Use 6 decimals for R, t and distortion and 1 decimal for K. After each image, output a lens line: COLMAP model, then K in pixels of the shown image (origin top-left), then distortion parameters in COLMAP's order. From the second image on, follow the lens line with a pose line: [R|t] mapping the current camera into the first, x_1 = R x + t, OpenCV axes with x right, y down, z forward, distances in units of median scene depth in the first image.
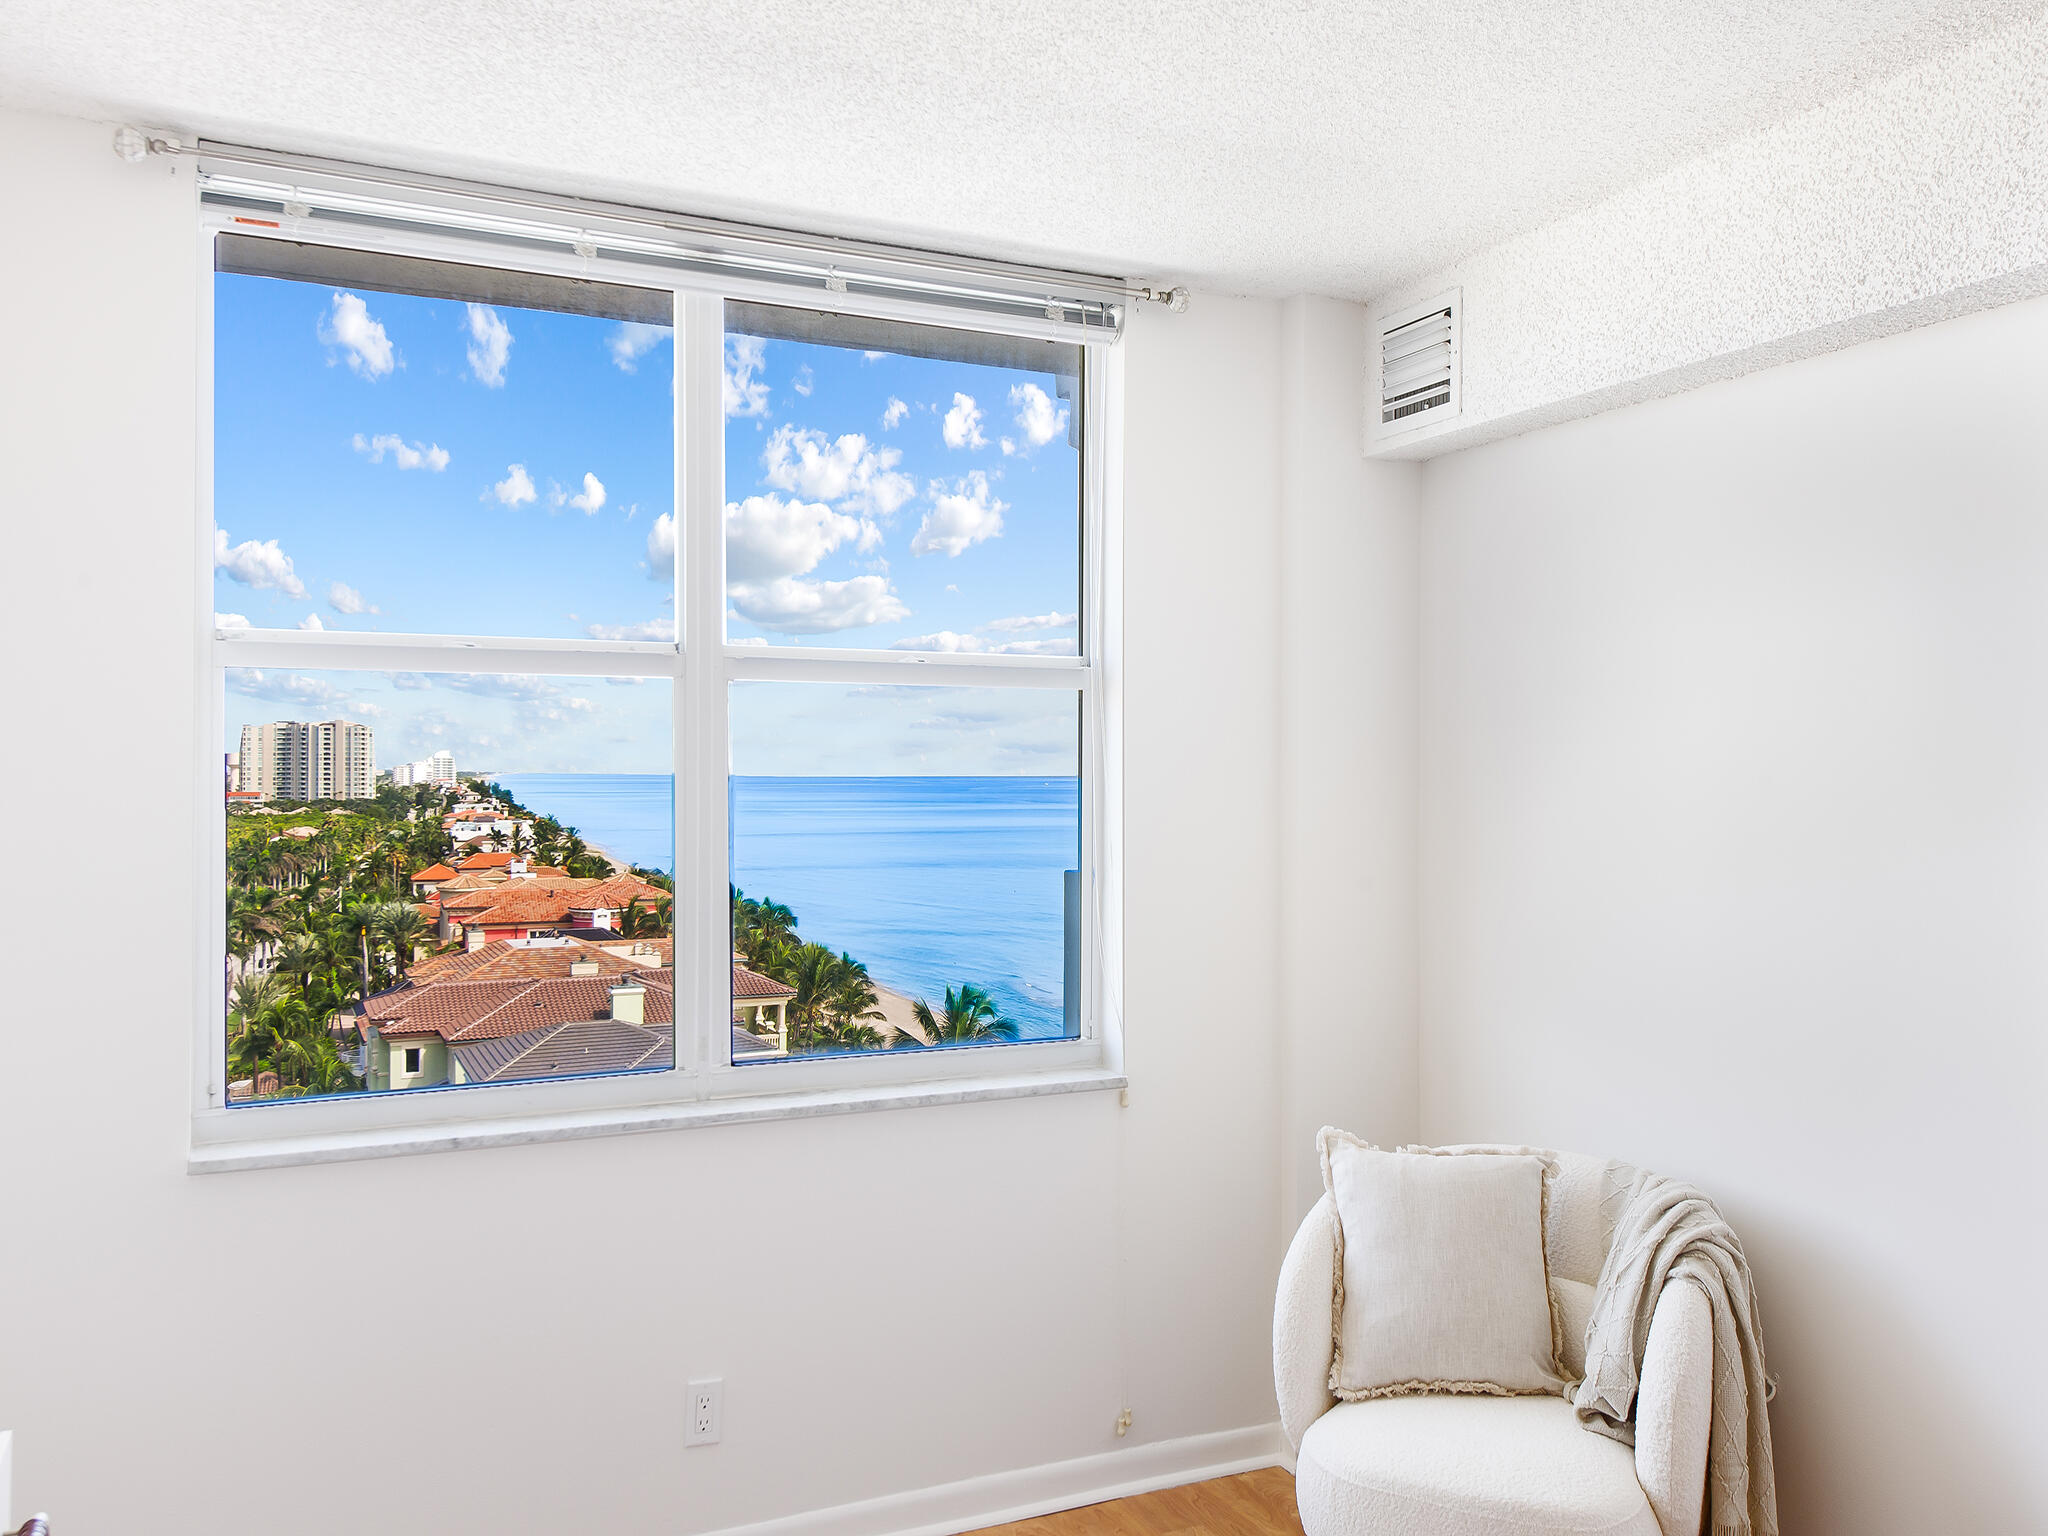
lens RADIAL K [[1616.5, 0, 1033.8], [0, 1616.5, 765.3], [0, 0, 1]] dist [0.057026, -0.072634]
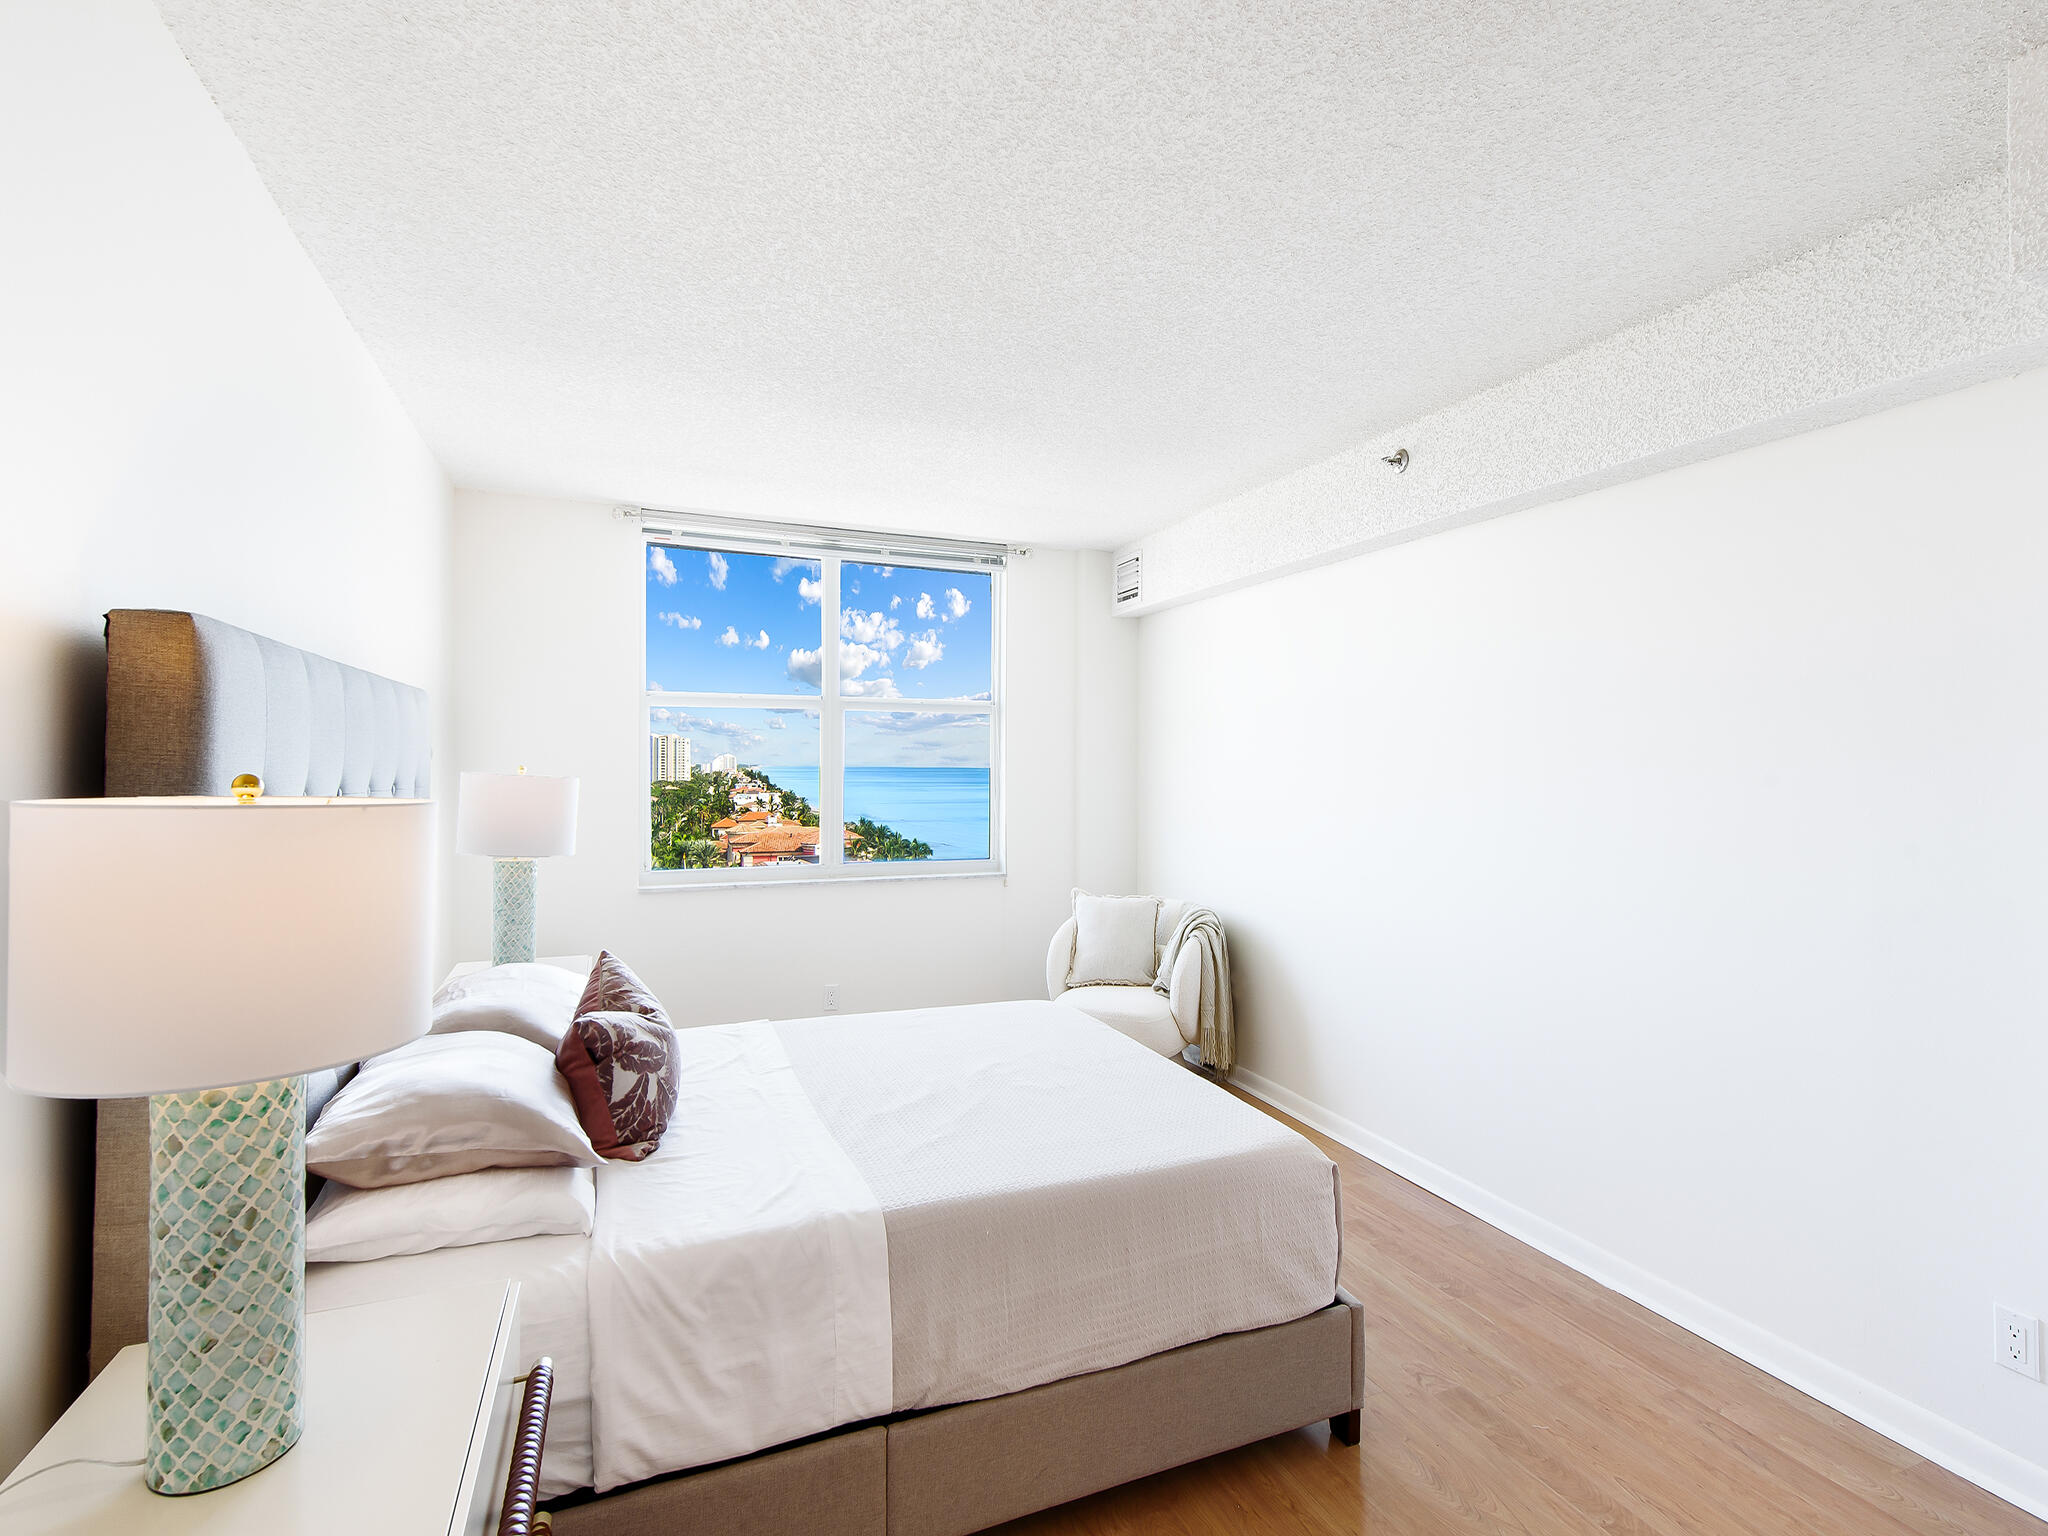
lens RADIAL K [[969.5, 0, 1029.8], [0, 969.5, 764.4], [0, 0, 1]] dist [0.018210, -0.006522]
pose [[0.998838, 0.001026, -0.048184, 0.159496], [-0.000867, 0.999994, 0.003315, 0.022599], [0.048187, -0.003269, 0.998833, -0.444383]]
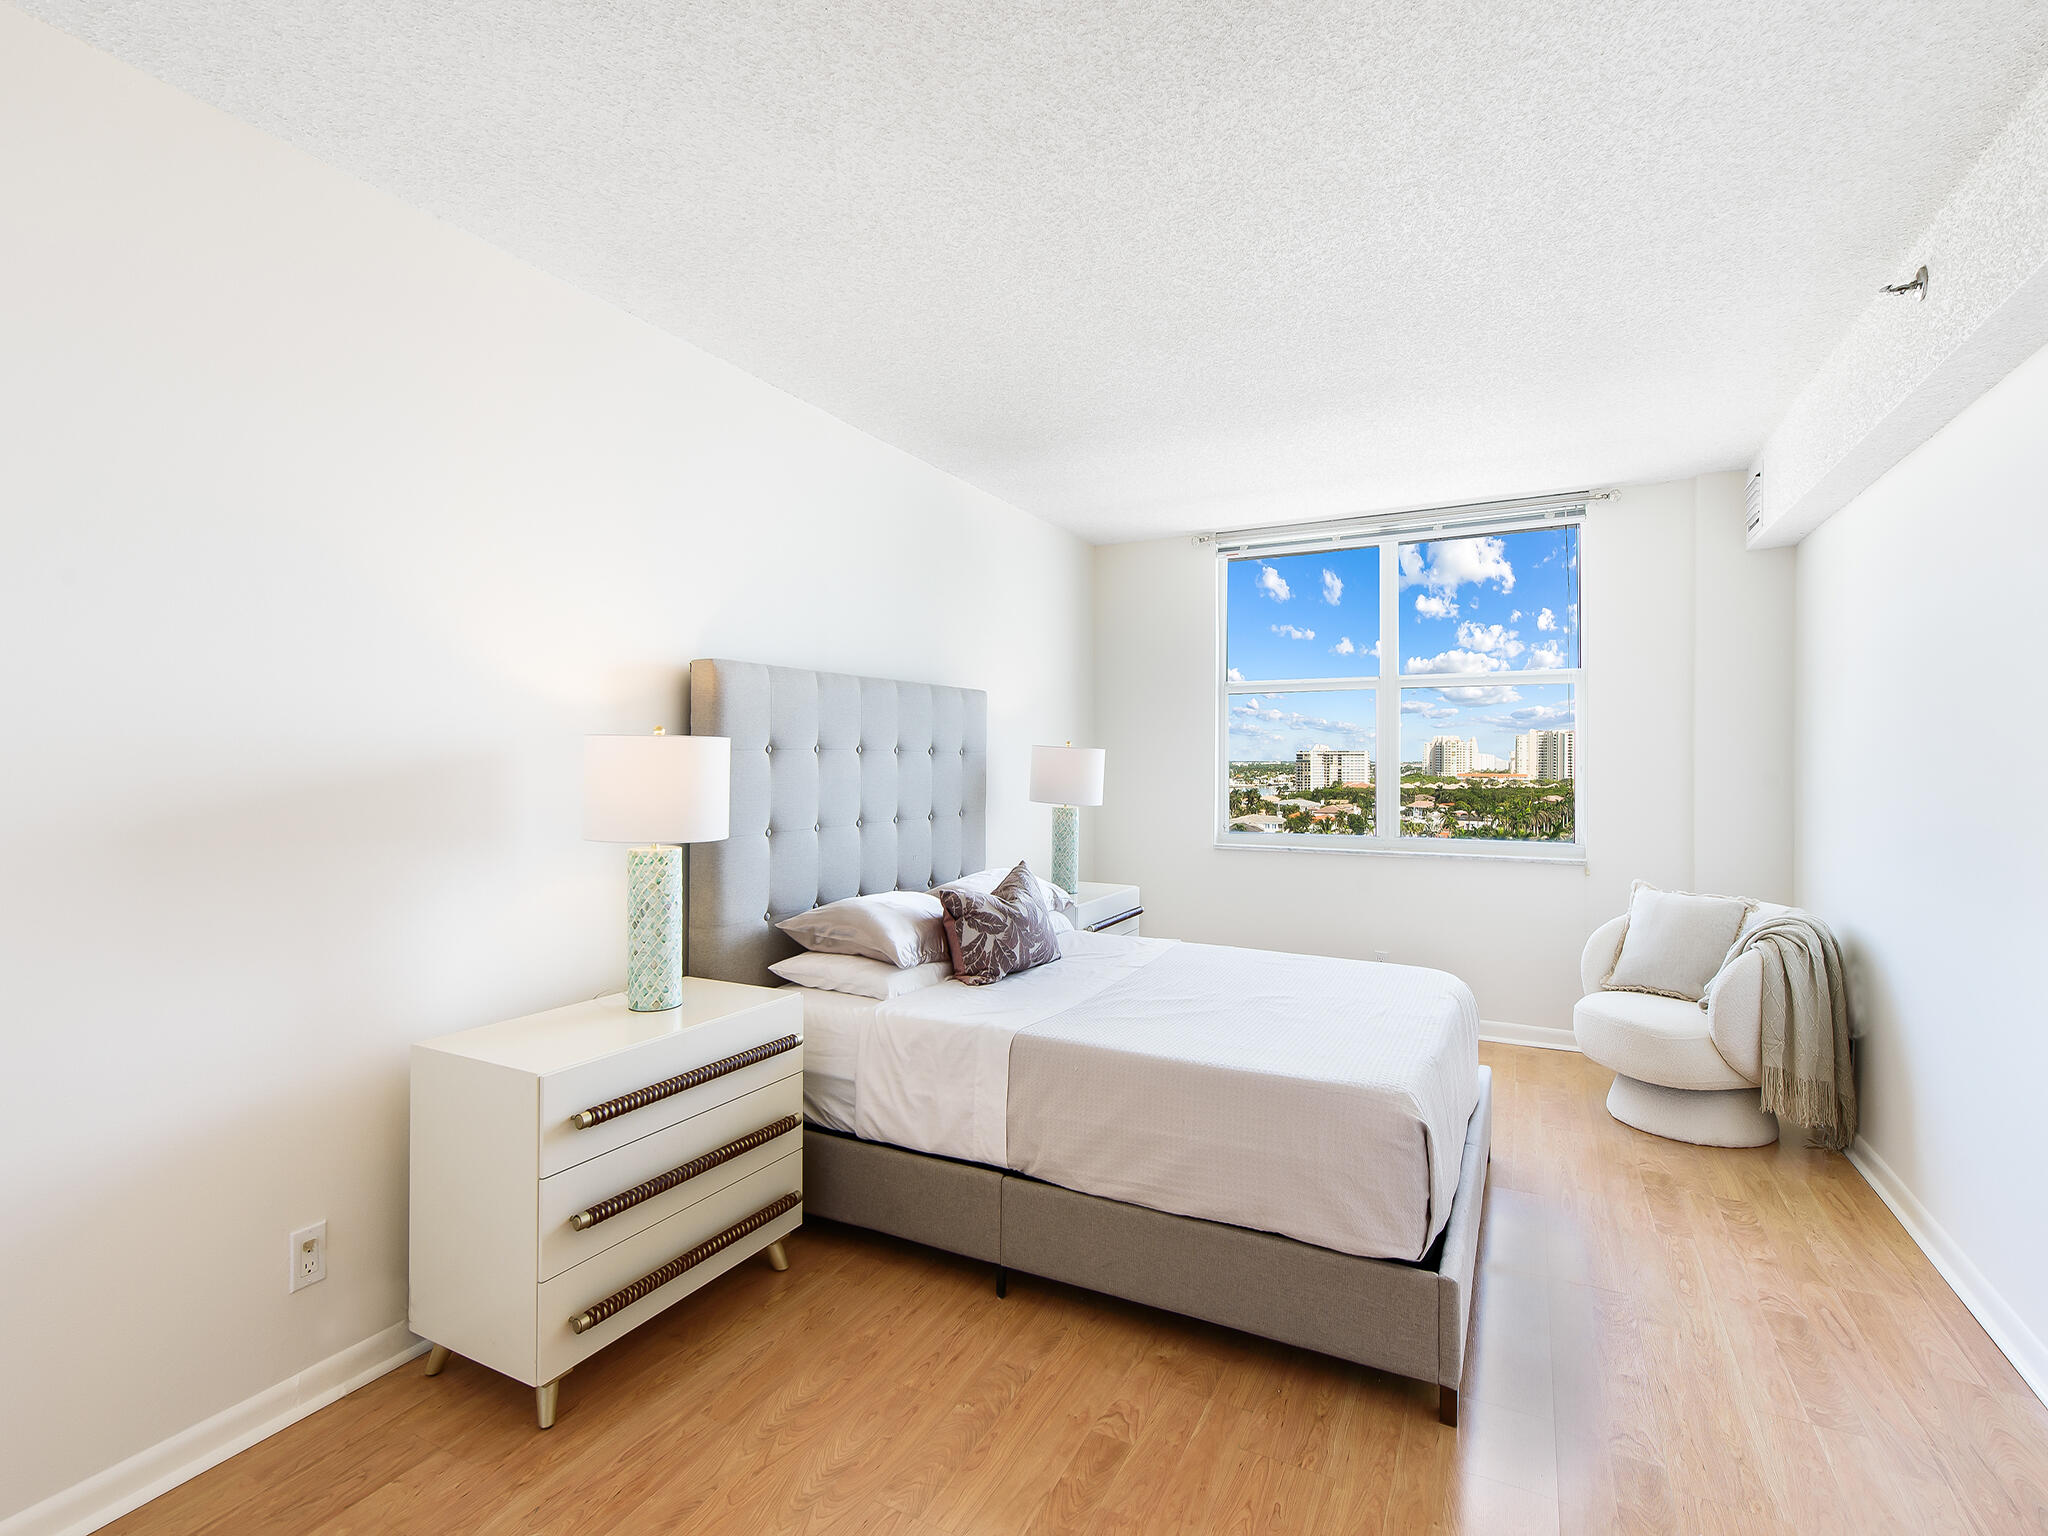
lens RADIAL K [[967.6, 0, 1032.6], [0, 967.6, 758.6], [0, 0, 1]] dist [0.018853, -0.006514]
pose [[0.609247, -0.004516, -0.792968, 0.627694], [0.004938, 0.999986, -0.001901, 0.052867], [0.792965, -0.002757, 0.609261, -0.375617]]
